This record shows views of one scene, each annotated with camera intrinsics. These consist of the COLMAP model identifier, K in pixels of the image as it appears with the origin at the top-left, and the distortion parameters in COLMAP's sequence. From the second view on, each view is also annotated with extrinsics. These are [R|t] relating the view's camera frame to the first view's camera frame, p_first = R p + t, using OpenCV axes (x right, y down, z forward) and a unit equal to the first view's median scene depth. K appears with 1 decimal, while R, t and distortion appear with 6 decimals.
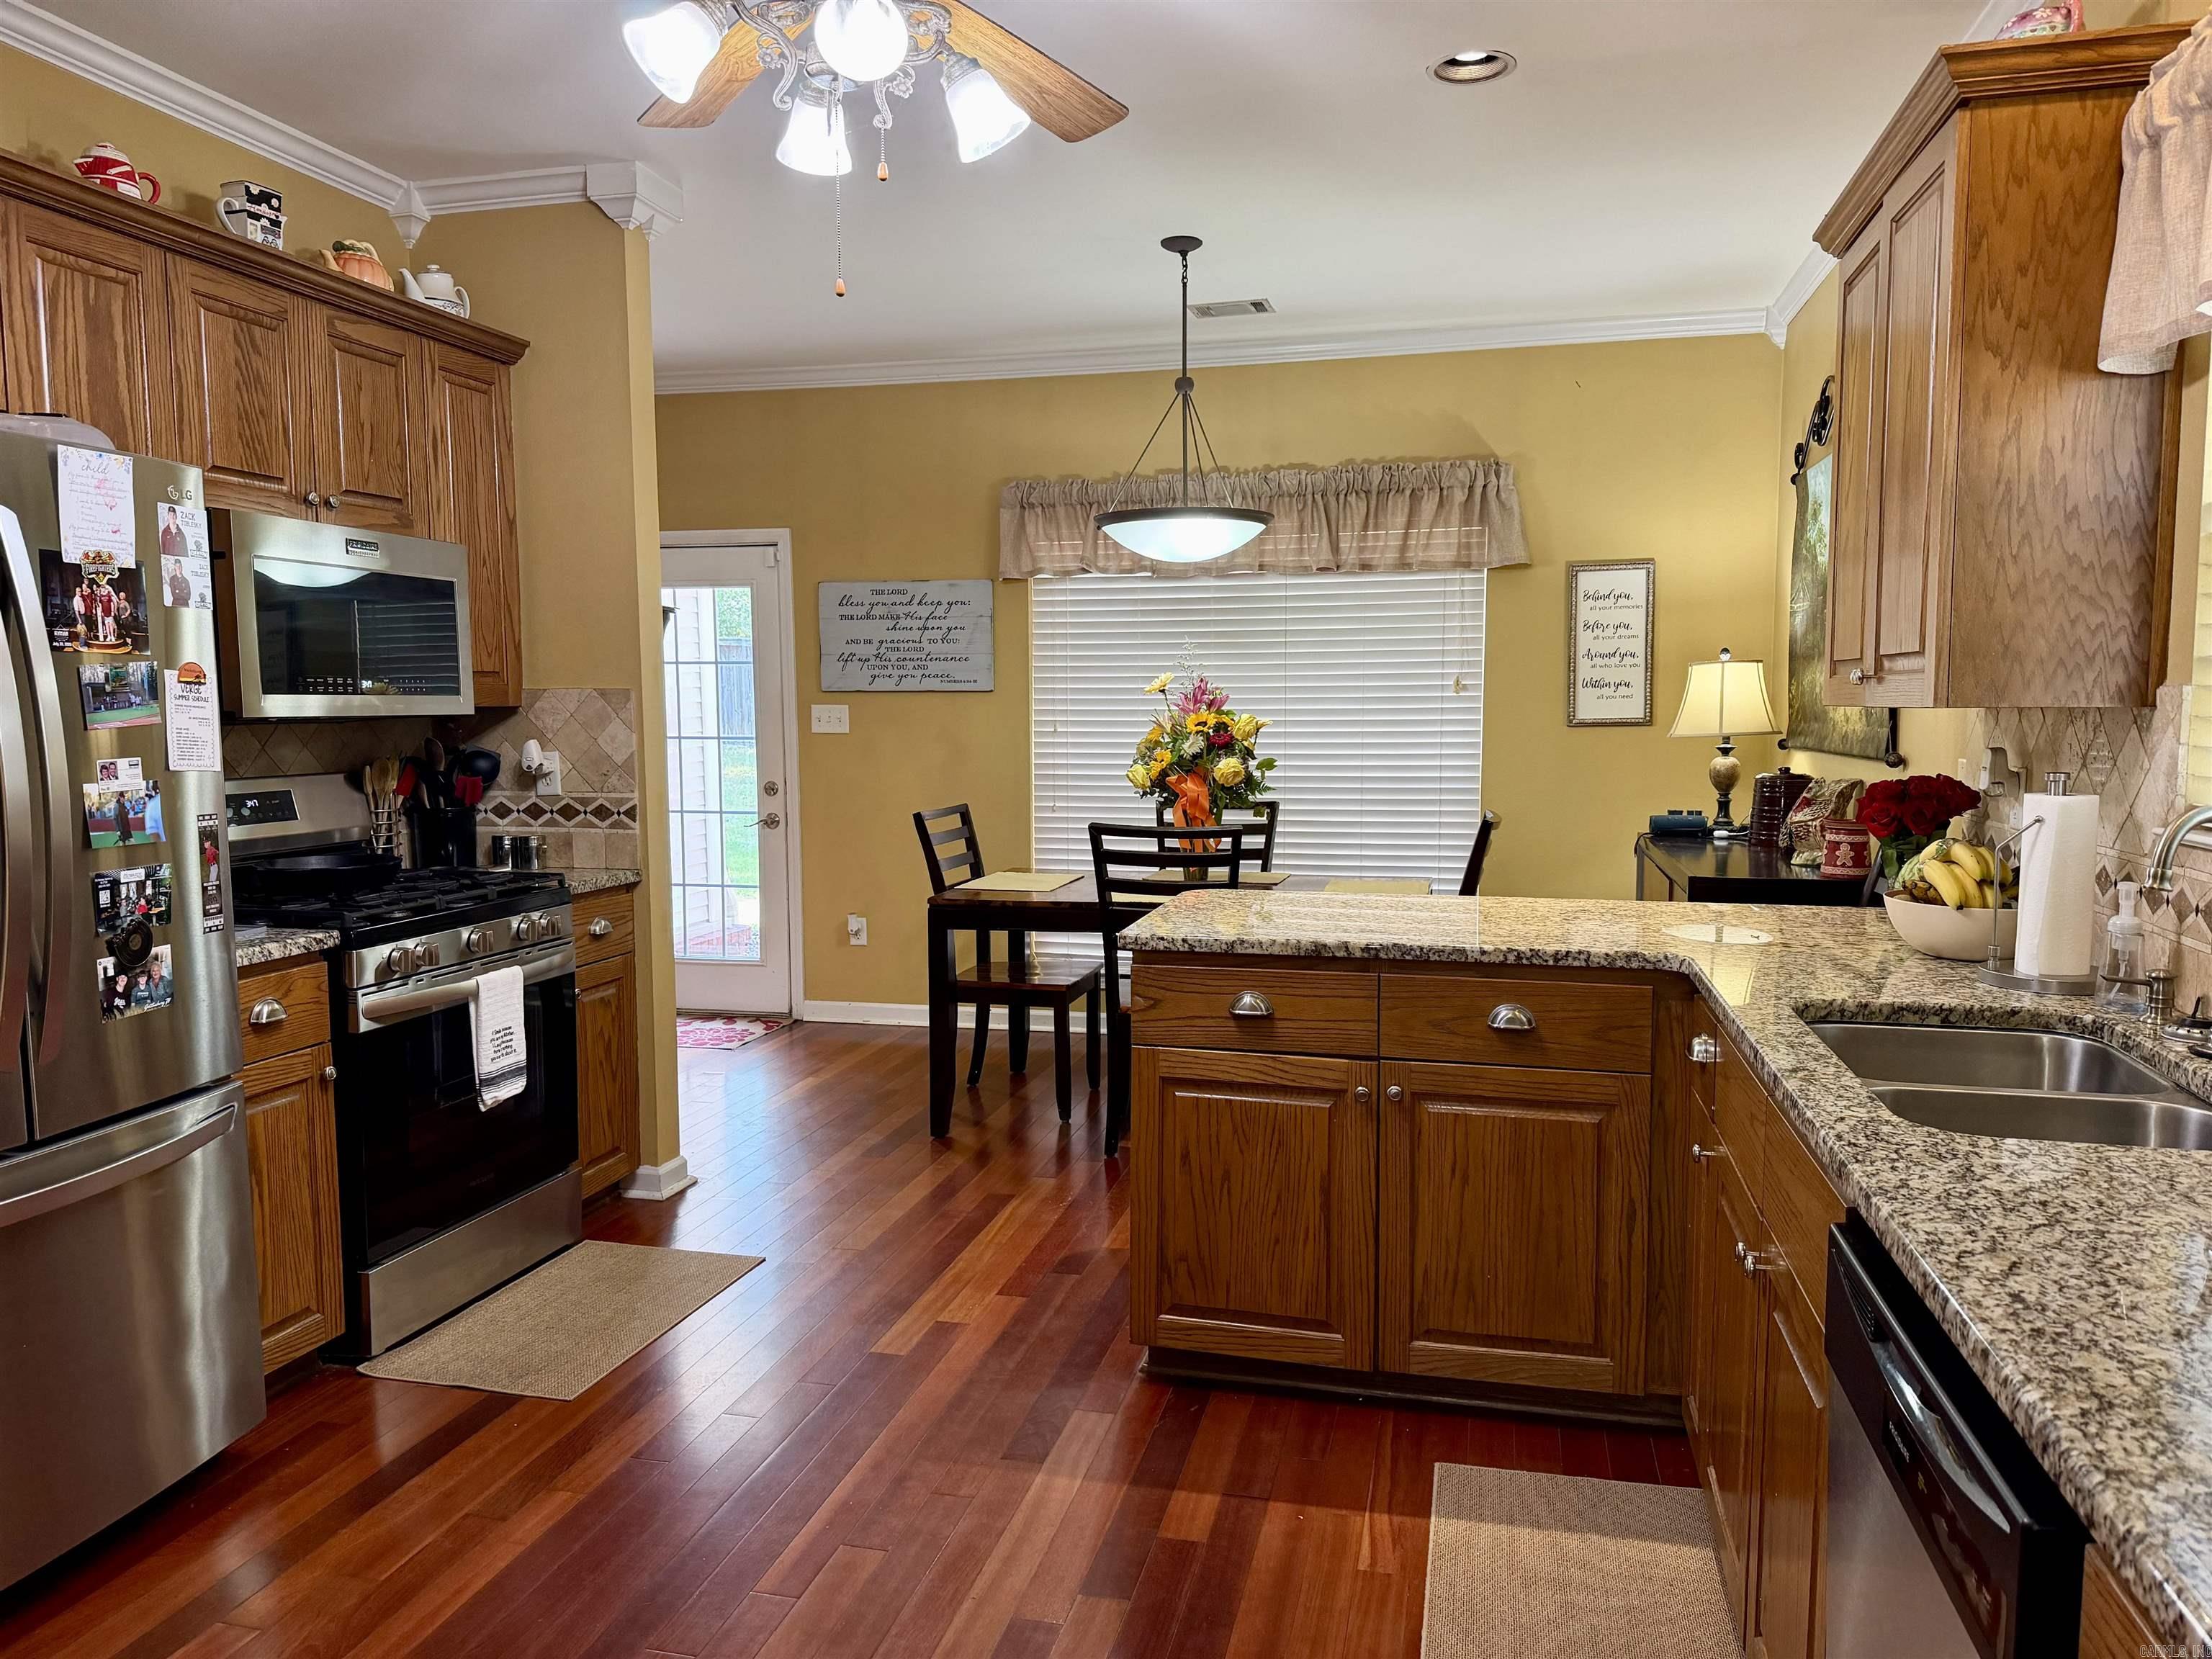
lens RADIAL K [[1554.1, 0, 1111.8], [0, 1554.1, 837.9], [0, 0, 1]] dist [0.065595, -0.076130]
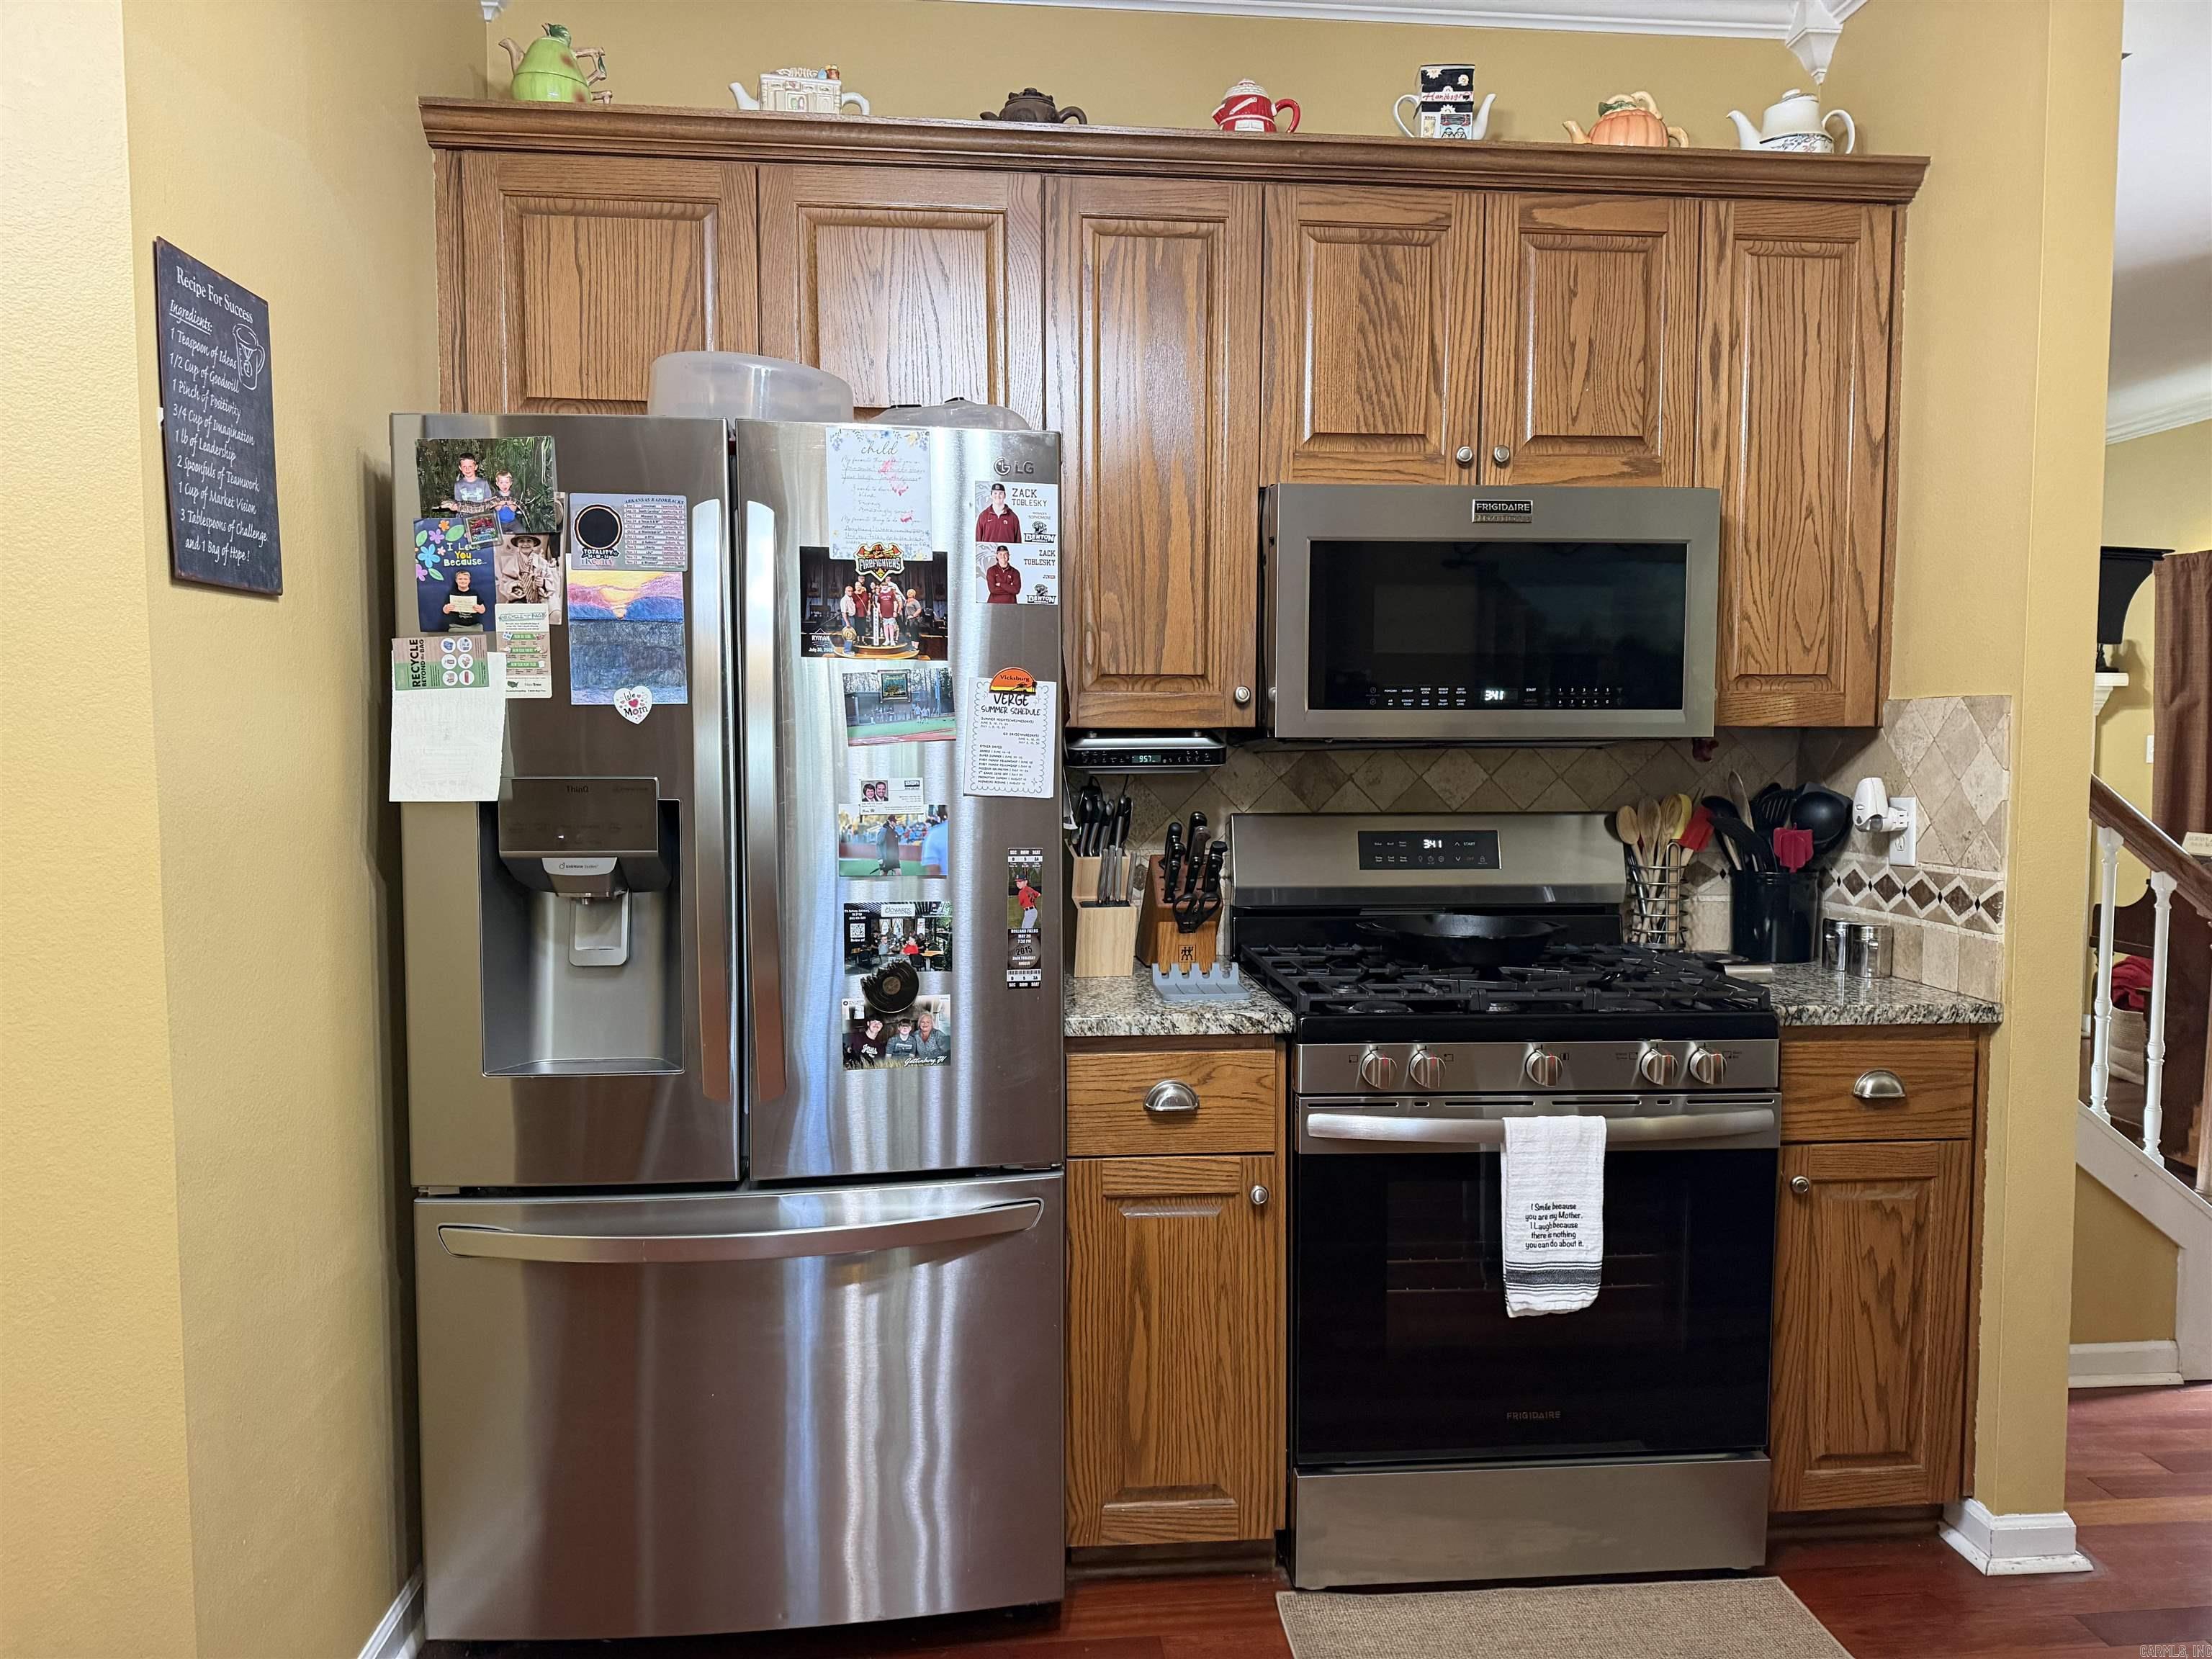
lens RADIAL K [[1597.7, 0, 1106.0], [0, 1597.7, 829.5], [0, 0, 1]] dist [0.088261, -0.145958]
pose [[0.332004, 0.060971, -0.941306, 0.187524], [-0.086062, 0.995705, 0.034139, -0.044992], [0.939344, 0.069677, 0.335825, 0.587507]]
